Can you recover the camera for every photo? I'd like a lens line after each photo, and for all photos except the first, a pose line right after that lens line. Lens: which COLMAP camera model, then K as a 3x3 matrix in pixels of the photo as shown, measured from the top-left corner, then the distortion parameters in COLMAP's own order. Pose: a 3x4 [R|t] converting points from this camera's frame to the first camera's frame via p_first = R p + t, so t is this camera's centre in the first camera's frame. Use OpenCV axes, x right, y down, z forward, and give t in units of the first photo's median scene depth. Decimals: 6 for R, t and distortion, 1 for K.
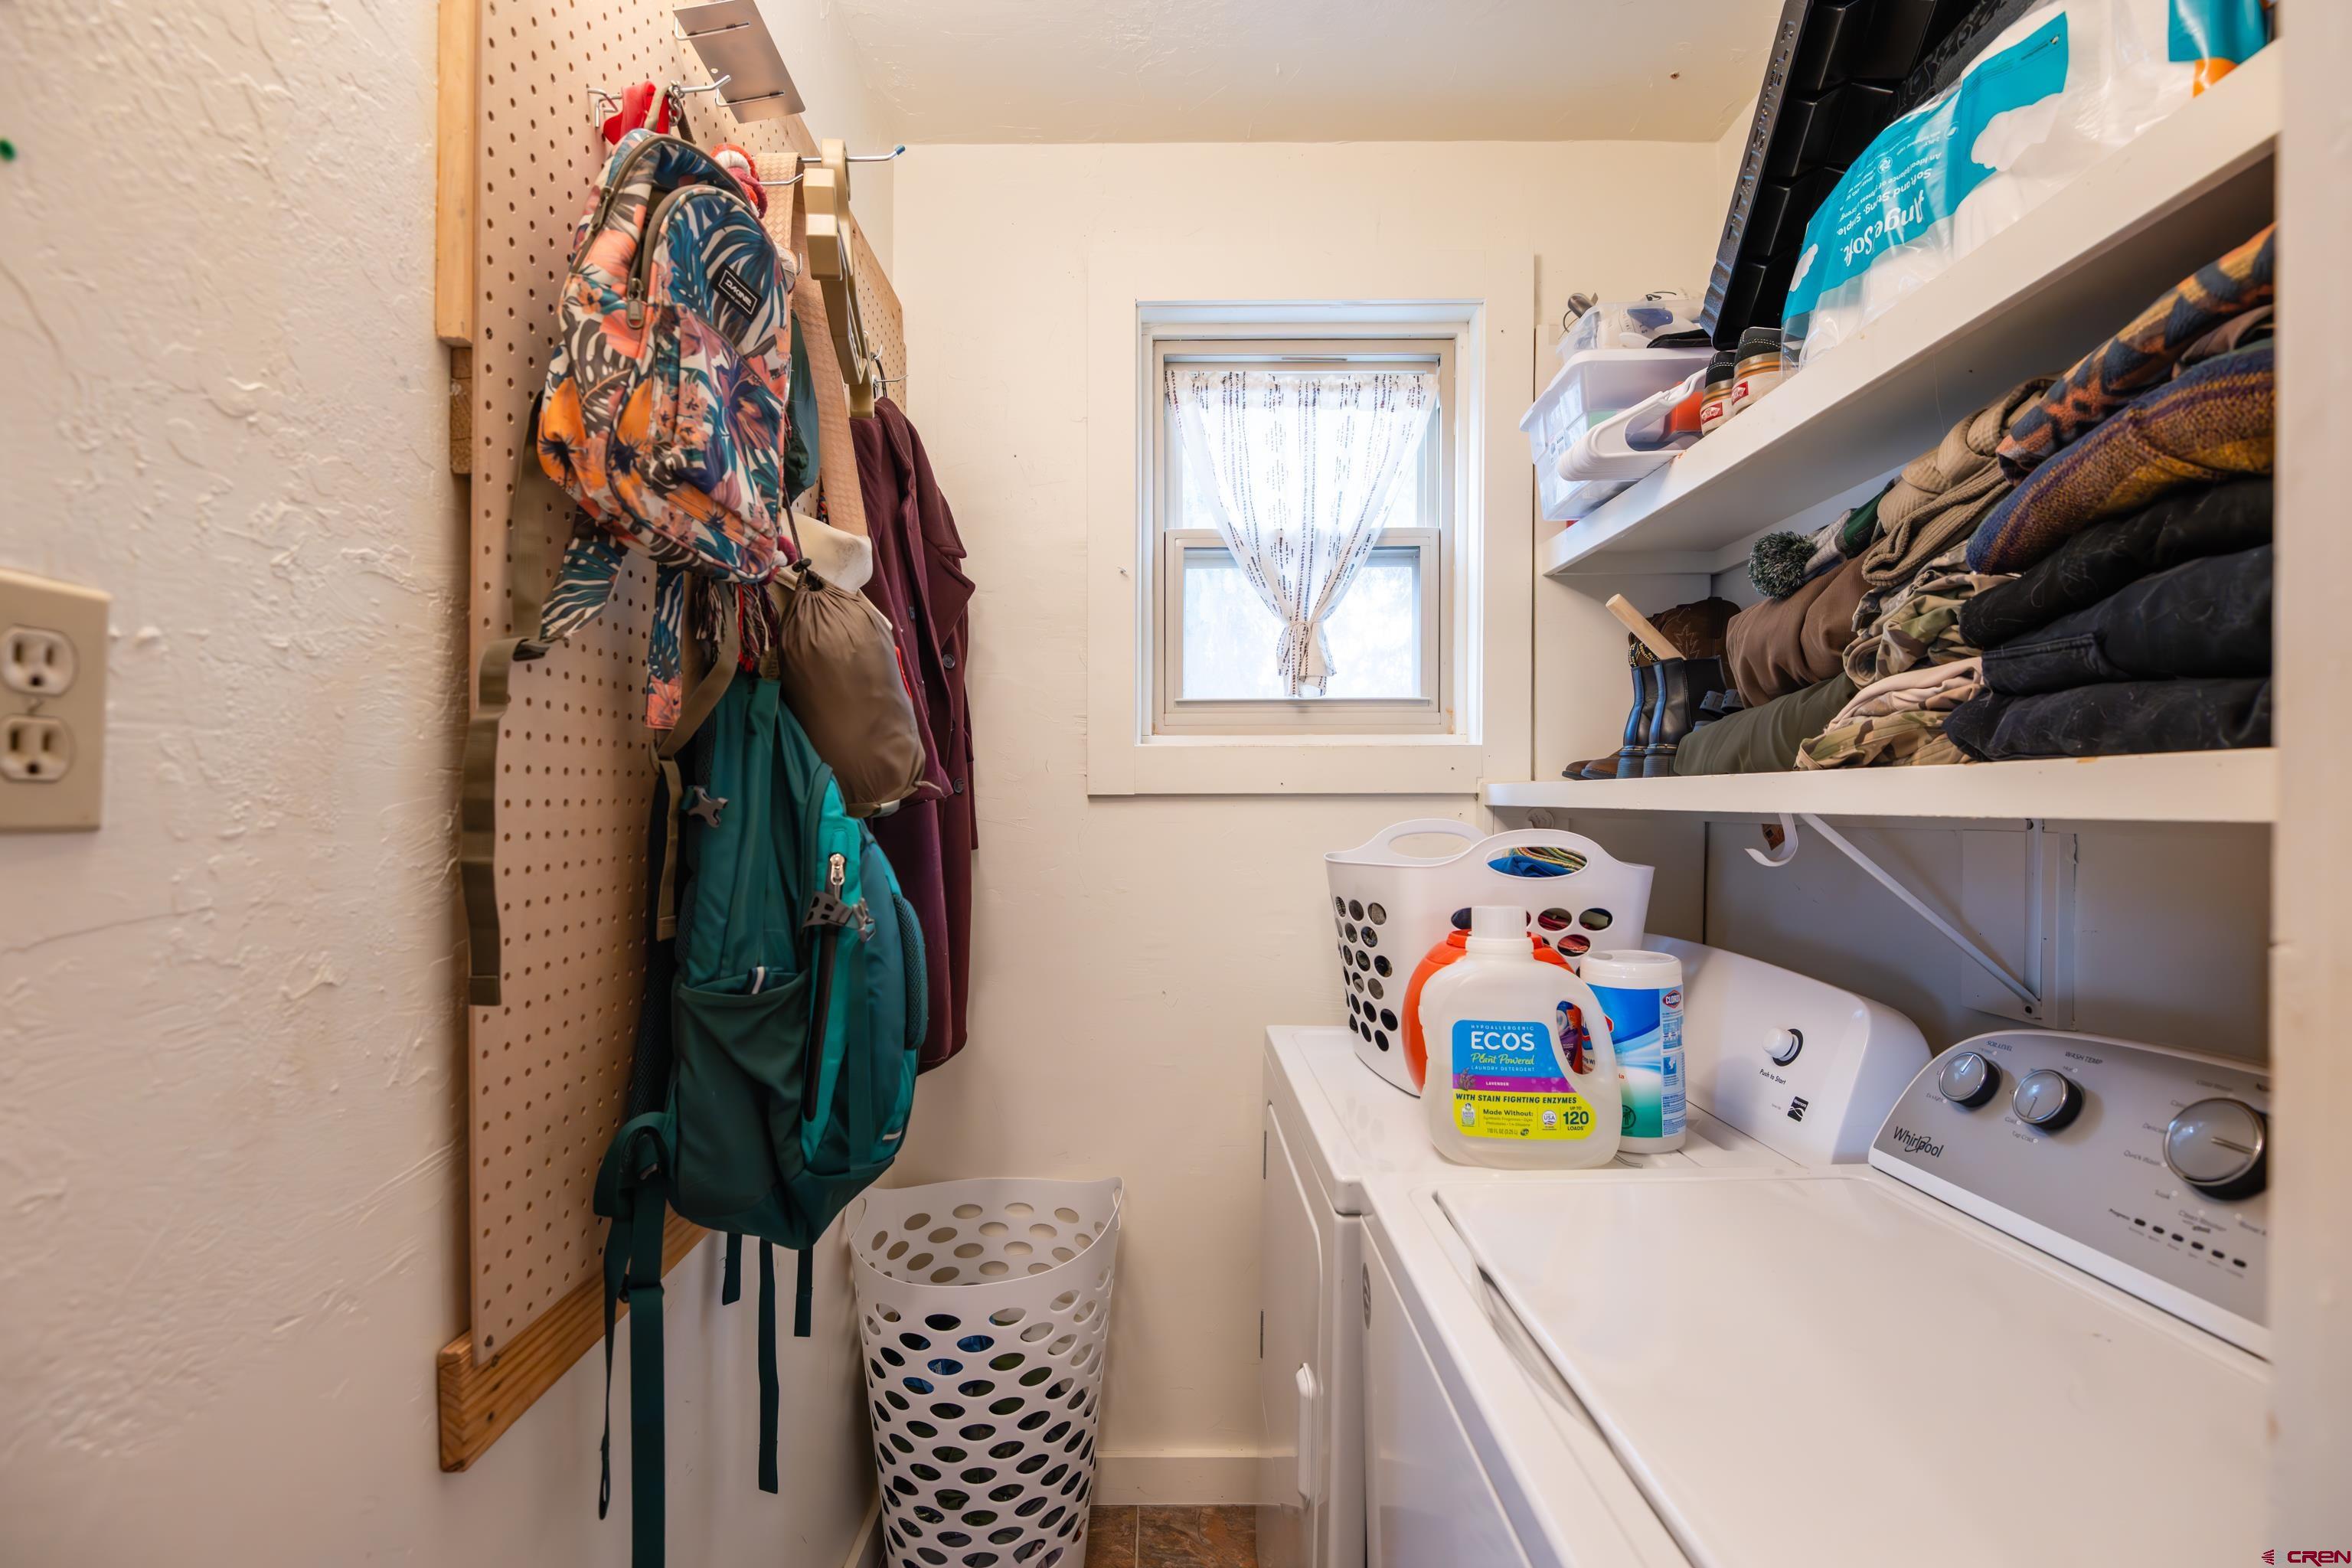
lens RADIAL K [[1080.8, 0, 1178.5], [0, 1080.8, 798.8], [0, 0, 1]] dist [0.001444, -0.006873]
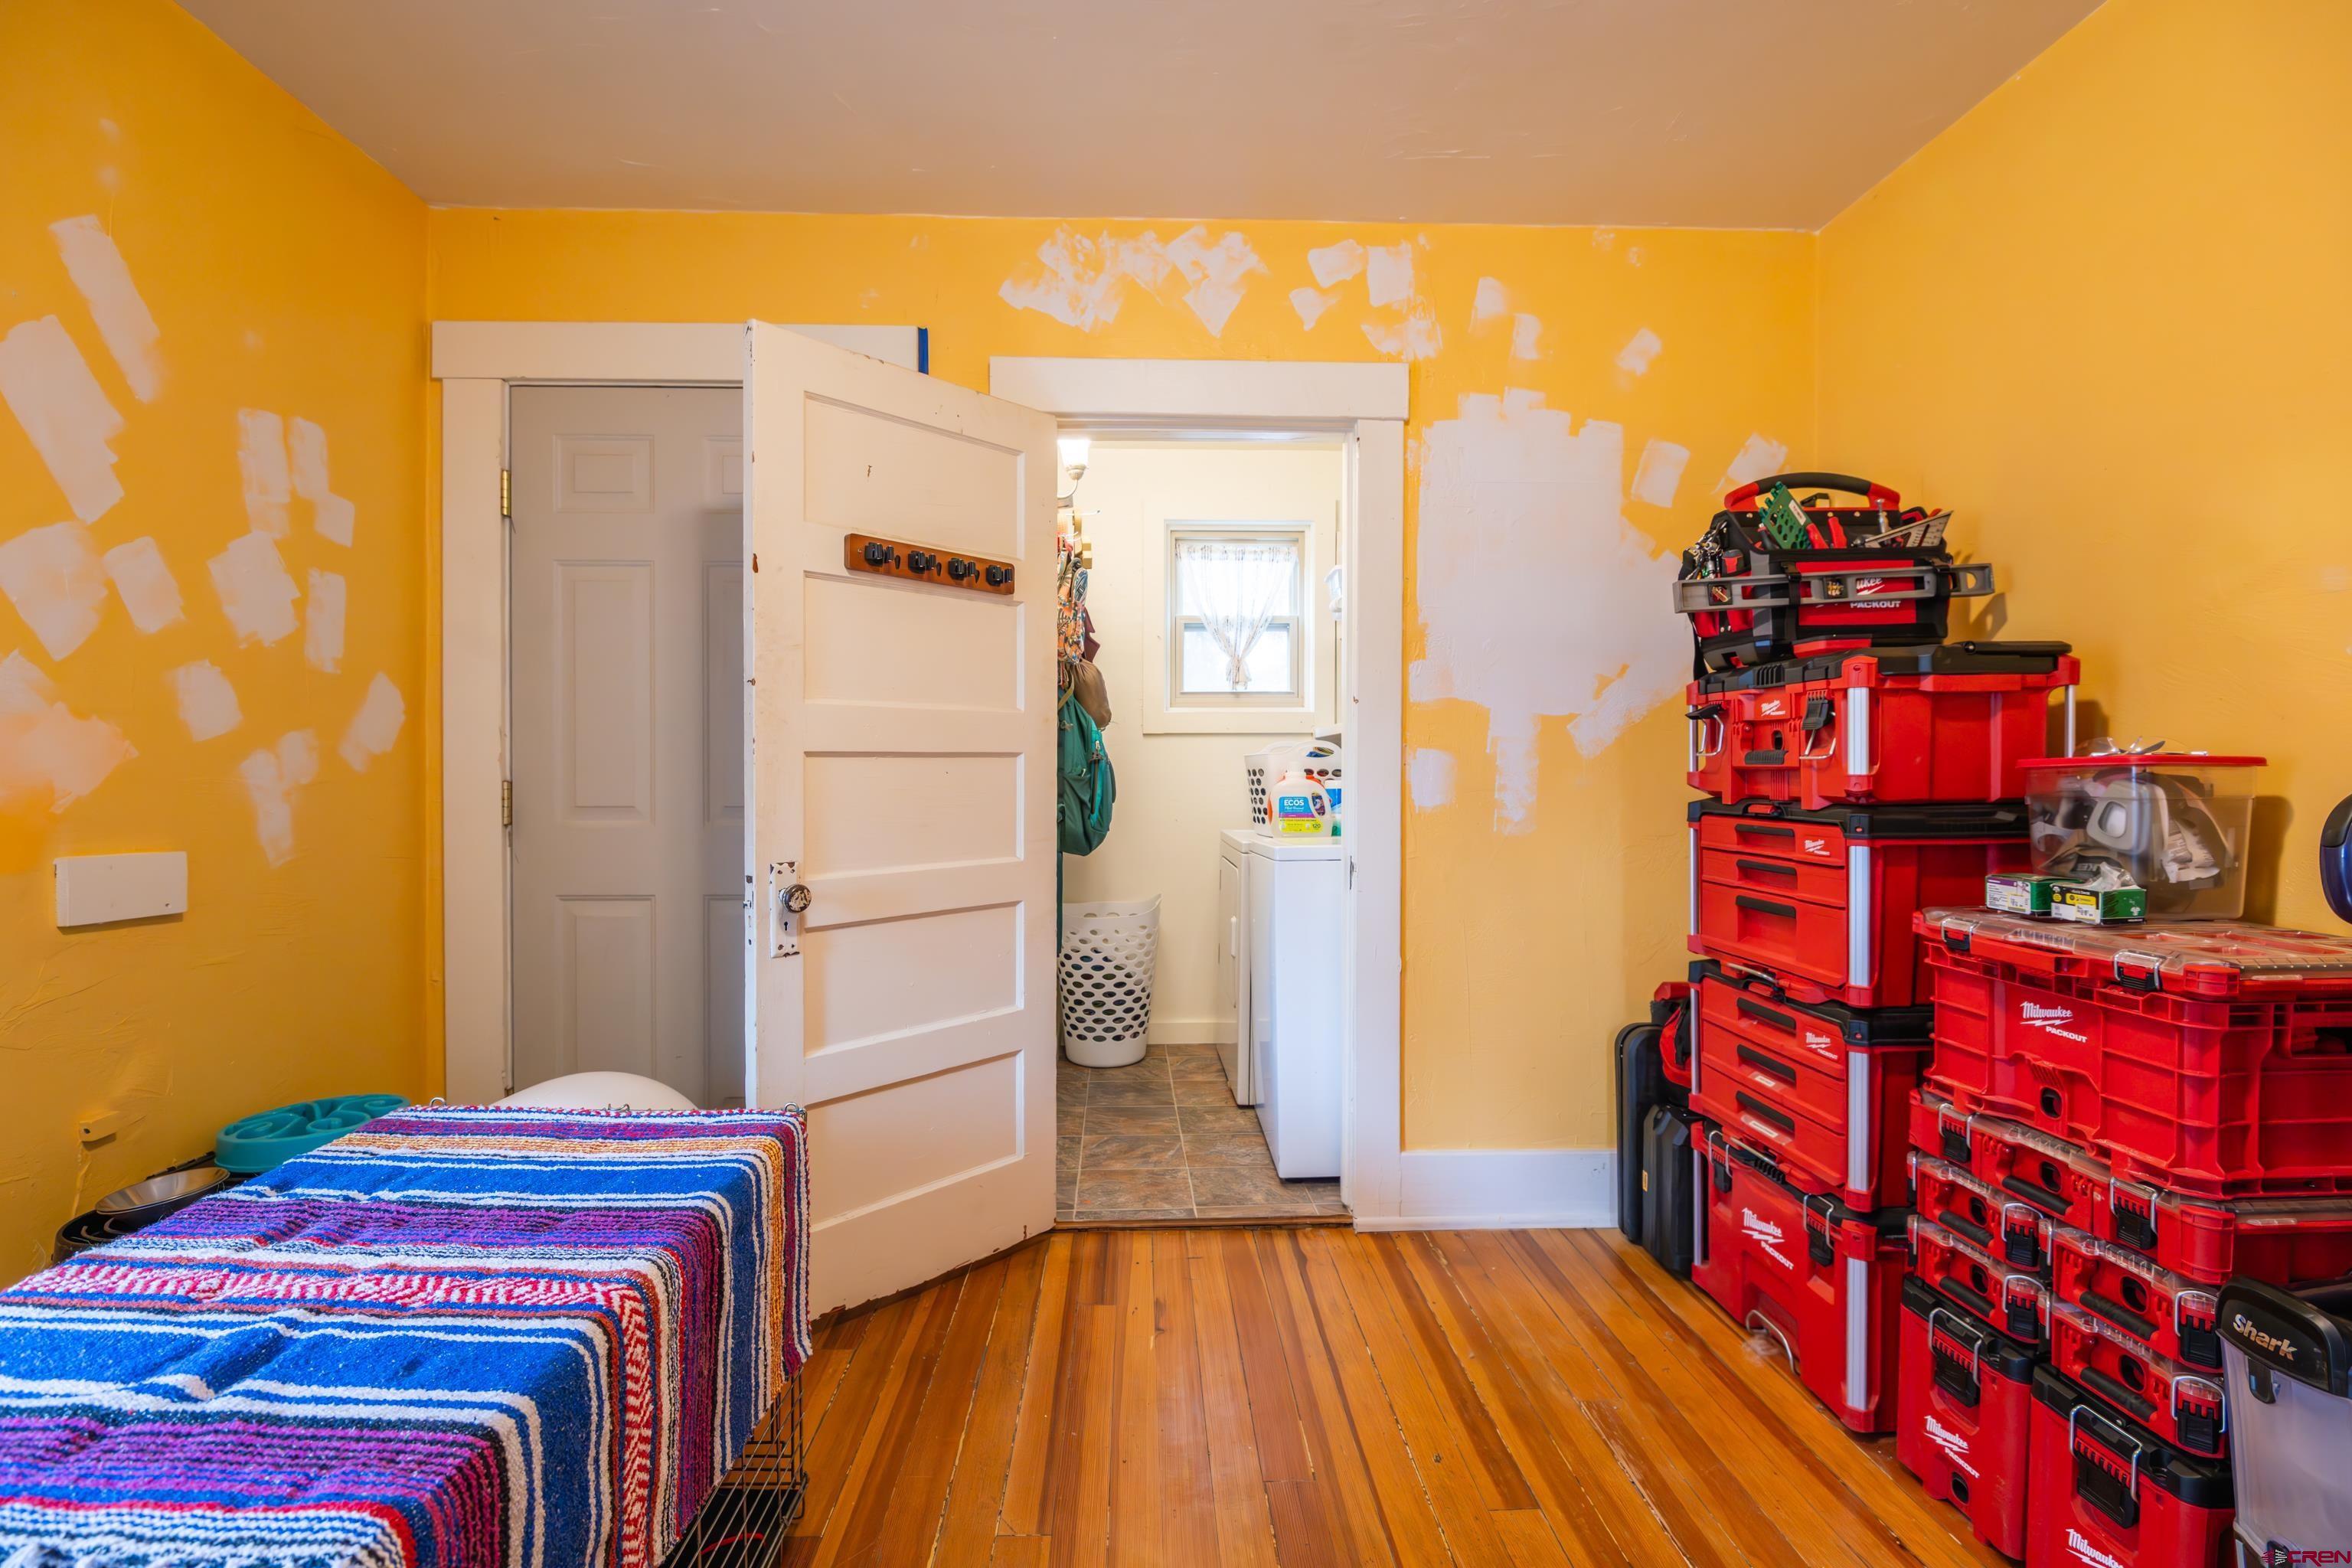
lens RADIAL K [[1080.8, 0, 1168.2], [0, 1080.8, 785.0], [0, 0, 1]] dist [0.001444, -0.006873]
pose [[0.999584, -0.001643, 0.028806, -0.094234], [0.001368, 0.999953, 0.009566, 0.080550], [-0.028820, -0.009523, 0.999539, -1.250609]]
